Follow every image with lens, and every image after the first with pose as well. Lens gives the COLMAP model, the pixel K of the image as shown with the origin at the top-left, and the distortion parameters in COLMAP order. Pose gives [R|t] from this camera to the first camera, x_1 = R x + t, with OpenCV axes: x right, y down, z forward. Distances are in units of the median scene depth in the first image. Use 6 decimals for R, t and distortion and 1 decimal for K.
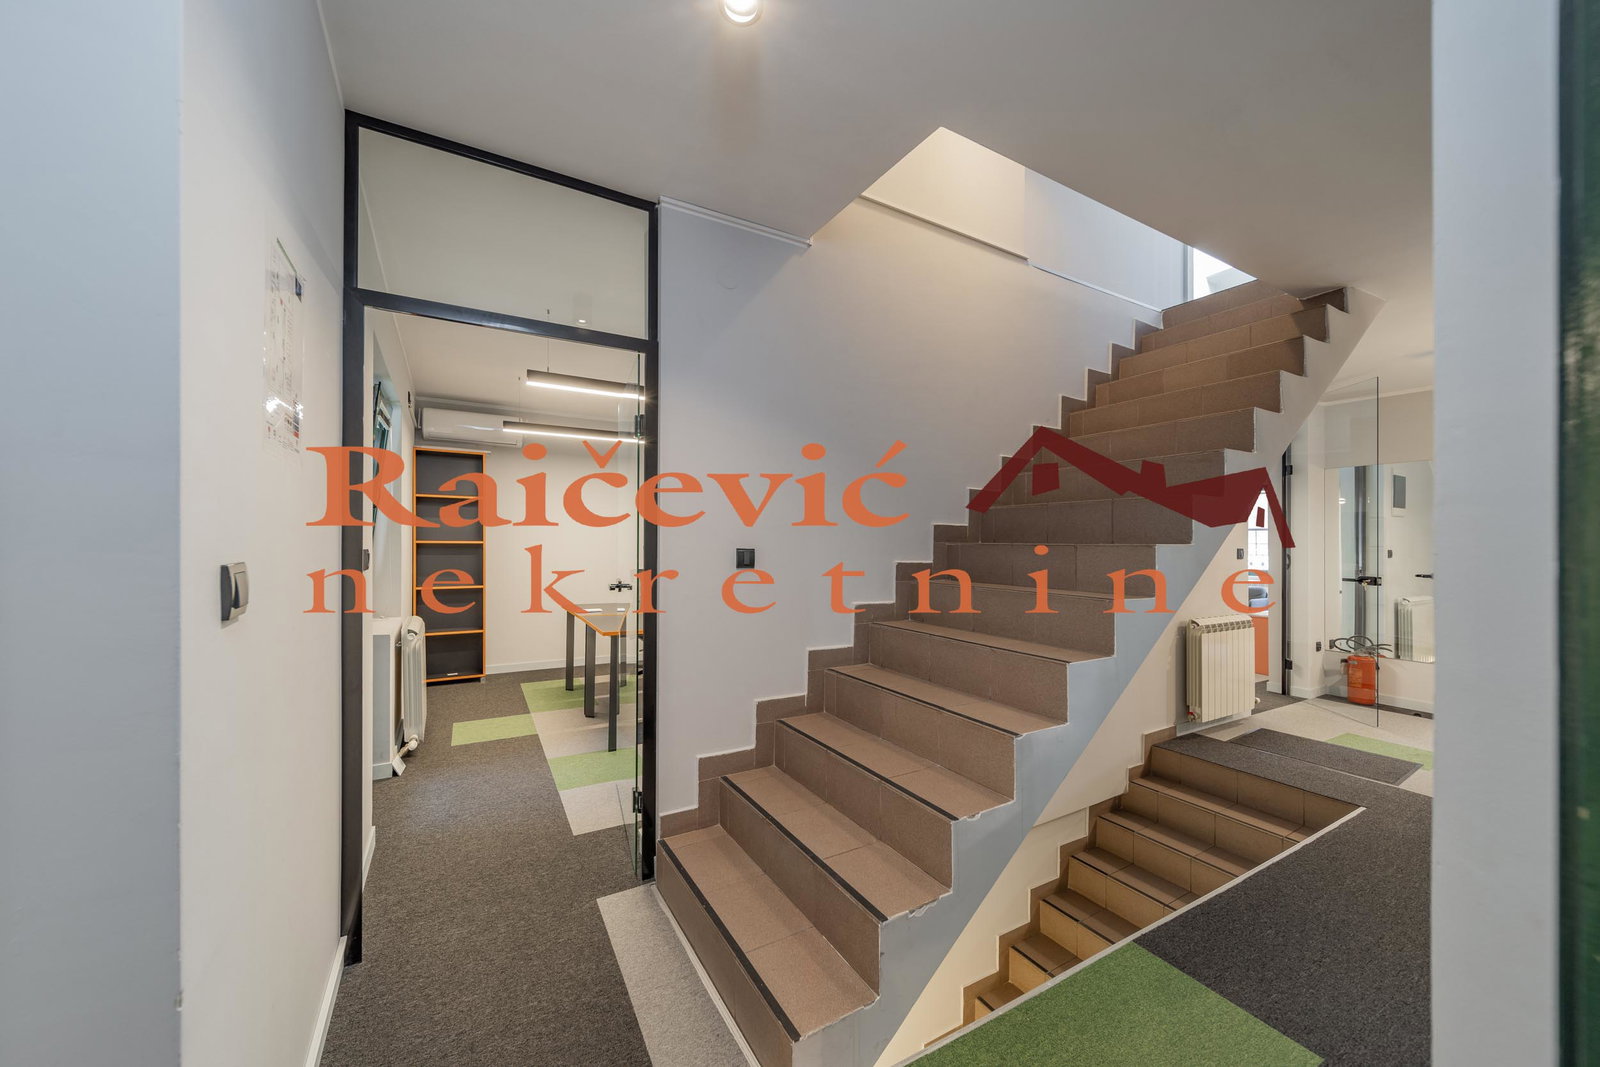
lens RADIAL K [[586.4, 0, 790.8], [0, 586.4, 544.4], [0, 0, 1]] dist [-0.000006, -0.000148]
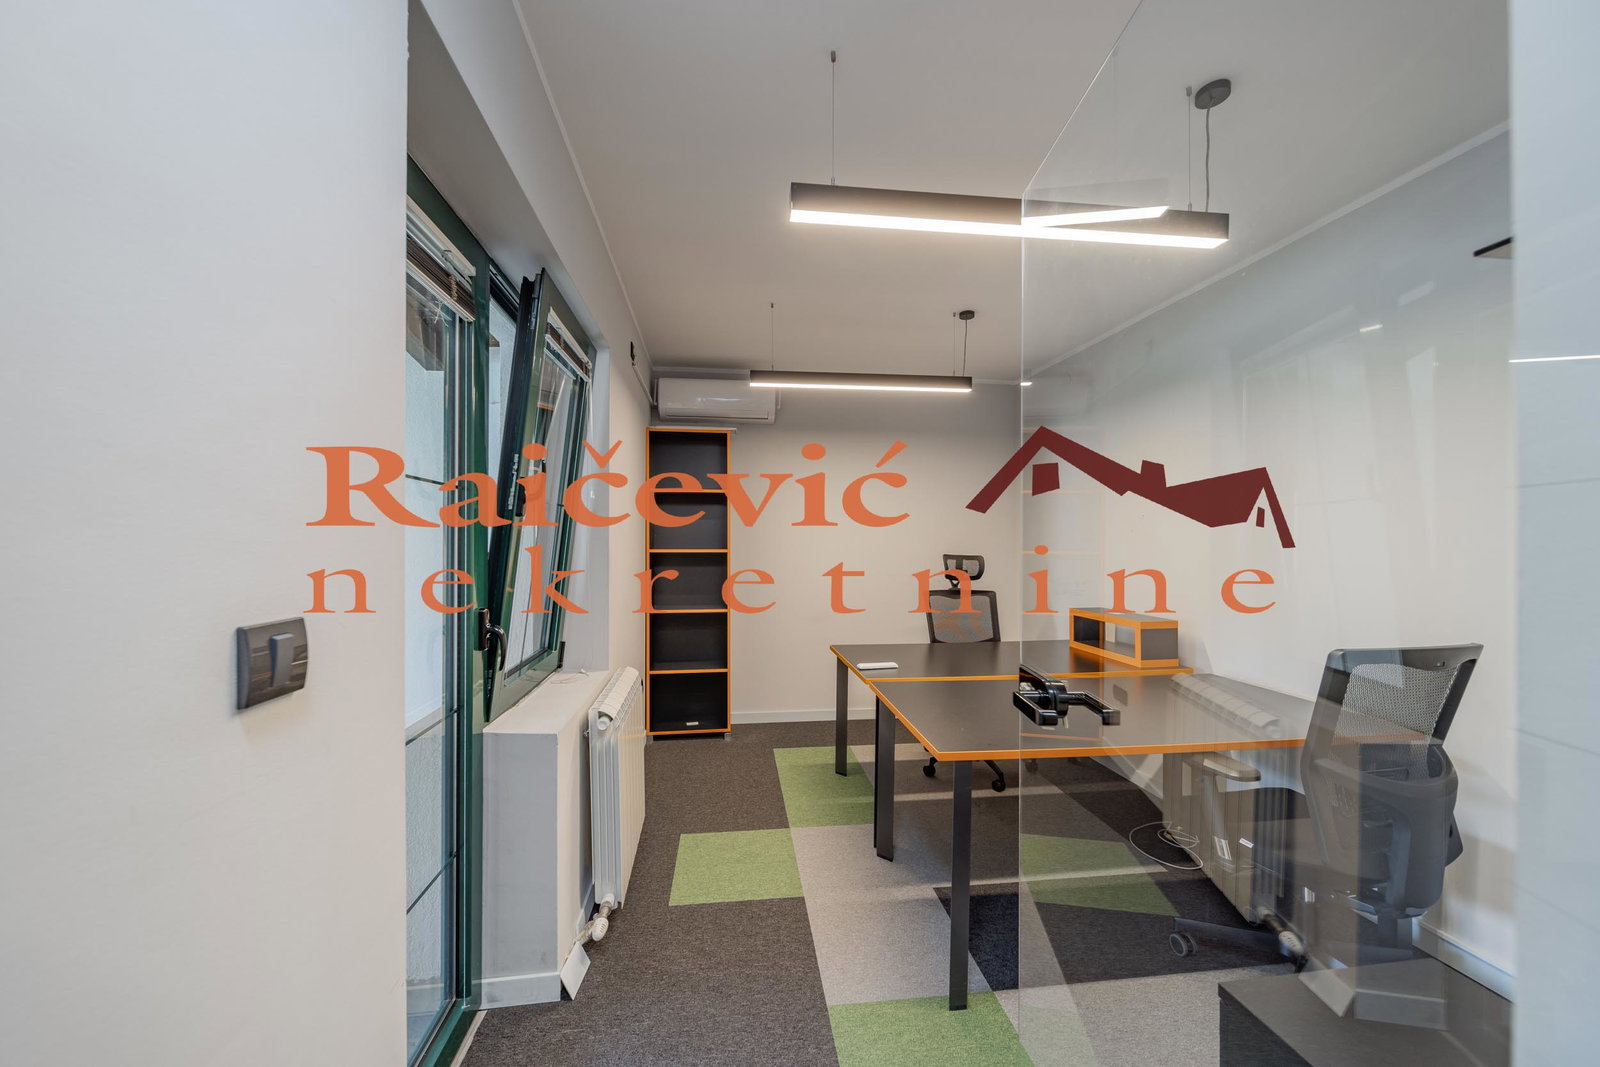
lens RADIAL K [[586.4, 0, 790.8], [0, 586.4, 544.4], [0, 0, 1]] dist [-0.000006, -0.000148]
pose [[0.922635, -0.001069, -0.385672, -0.172922], [0.001615, 0.999998, 0.001092, -0.013313], [0.385670, -0.001631, 0.922635, 0.365245]]
